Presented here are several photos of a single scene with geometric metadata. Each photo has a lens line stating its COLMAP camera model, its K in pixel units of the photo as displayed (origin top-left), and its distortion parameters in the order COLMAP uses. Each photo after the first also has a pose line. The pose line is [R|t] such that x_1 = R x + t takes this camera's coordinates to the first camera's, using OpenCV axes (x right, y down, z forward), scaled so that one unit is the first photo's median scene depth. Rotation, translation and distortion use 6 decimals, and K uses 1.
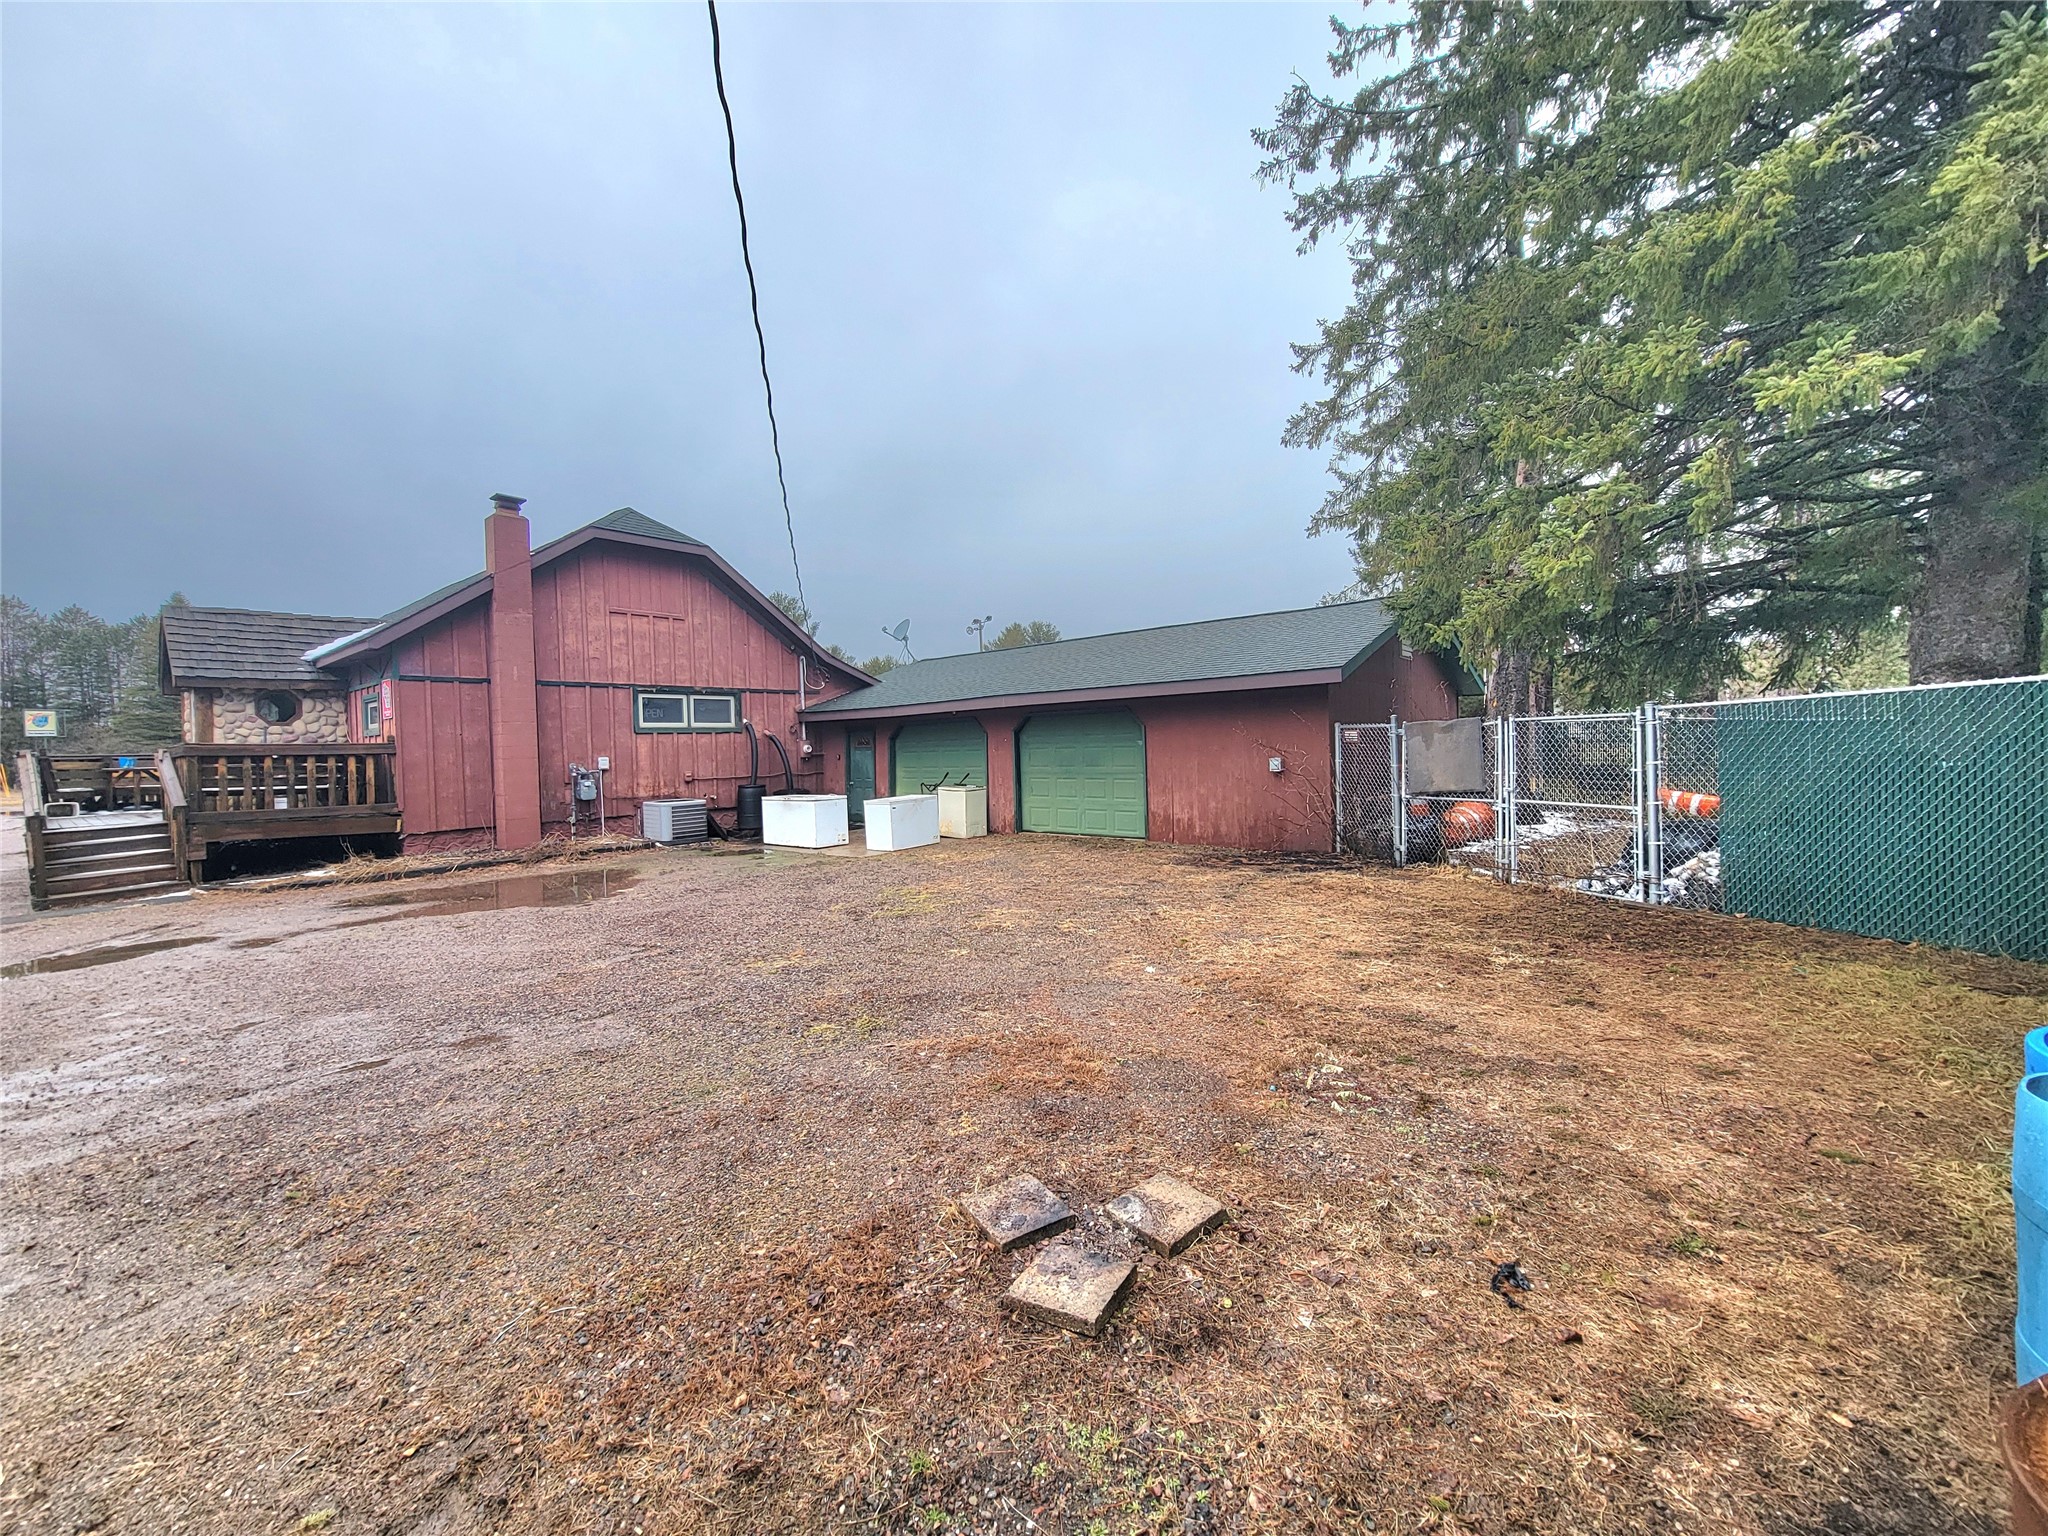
lens RADIAL K [[828.6, 0, 1024.0], [0, 828.6, 768.0], [0, 0, 1]] dist [-0.004446, 0.000835]
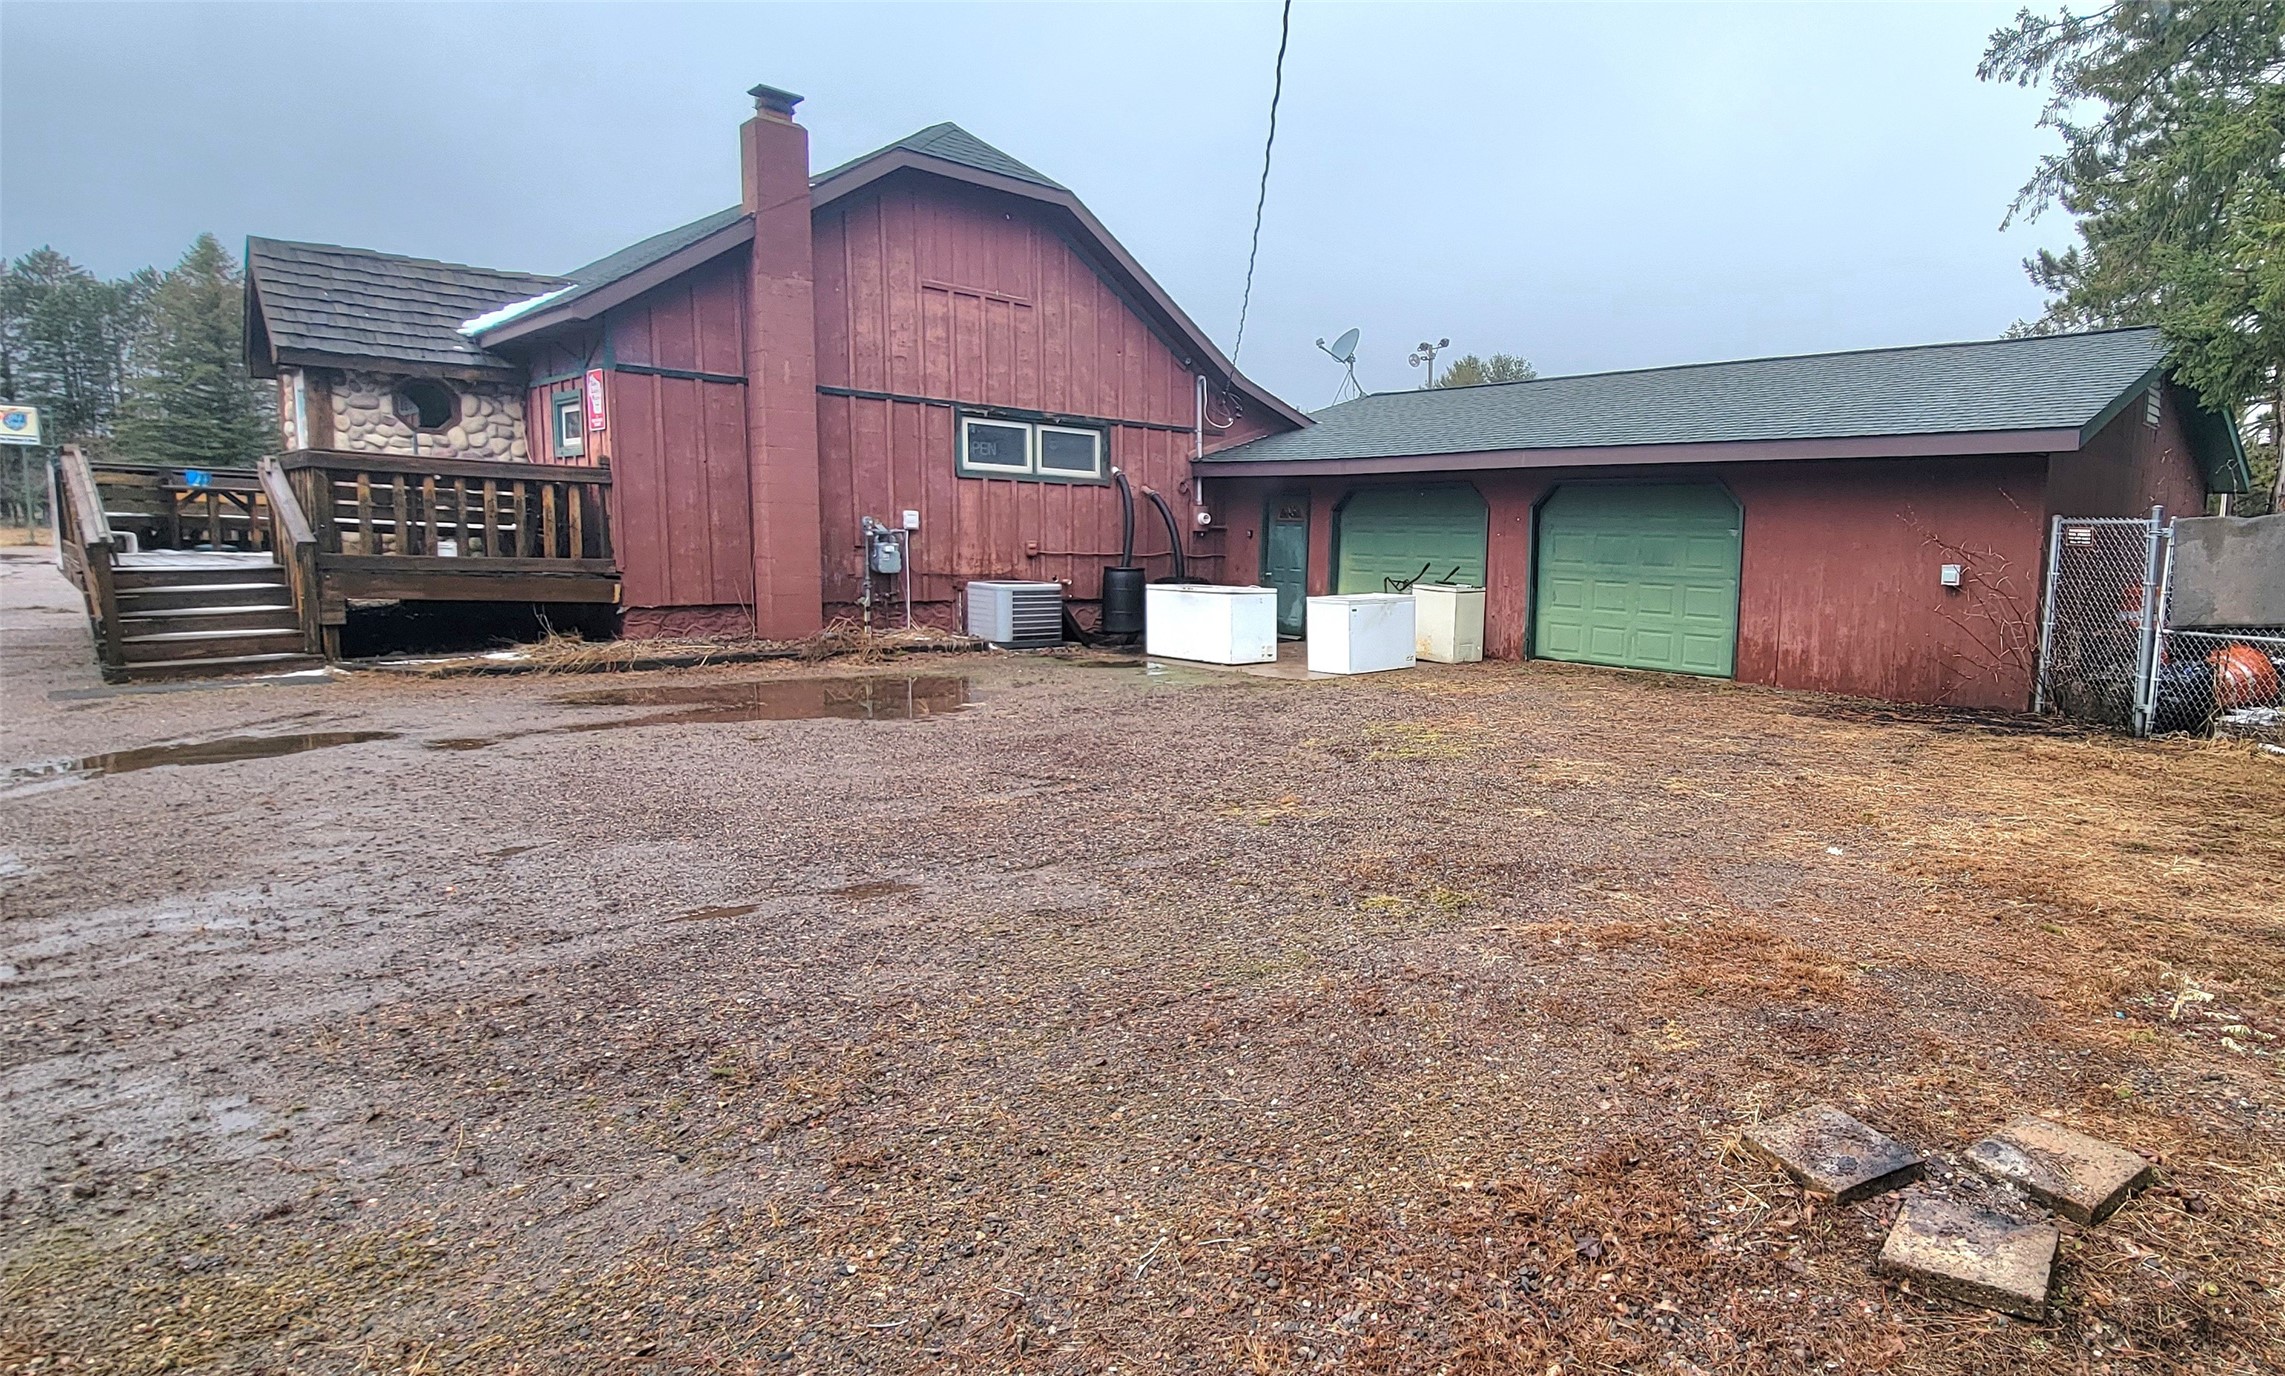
lens RADIAL K [[1192.1, 0, 1143.6], [0, 1192.1, 765.9], [0, 0, 1]] dist [-0.002482, -0.000001]
pose [[0.998229, 0.058889, -0.008415, -0.328482], [-0.057688, 0.992829, 0.104706, 0.086585], [0.014521, -0.104036, 0.994468, 0.032383]]
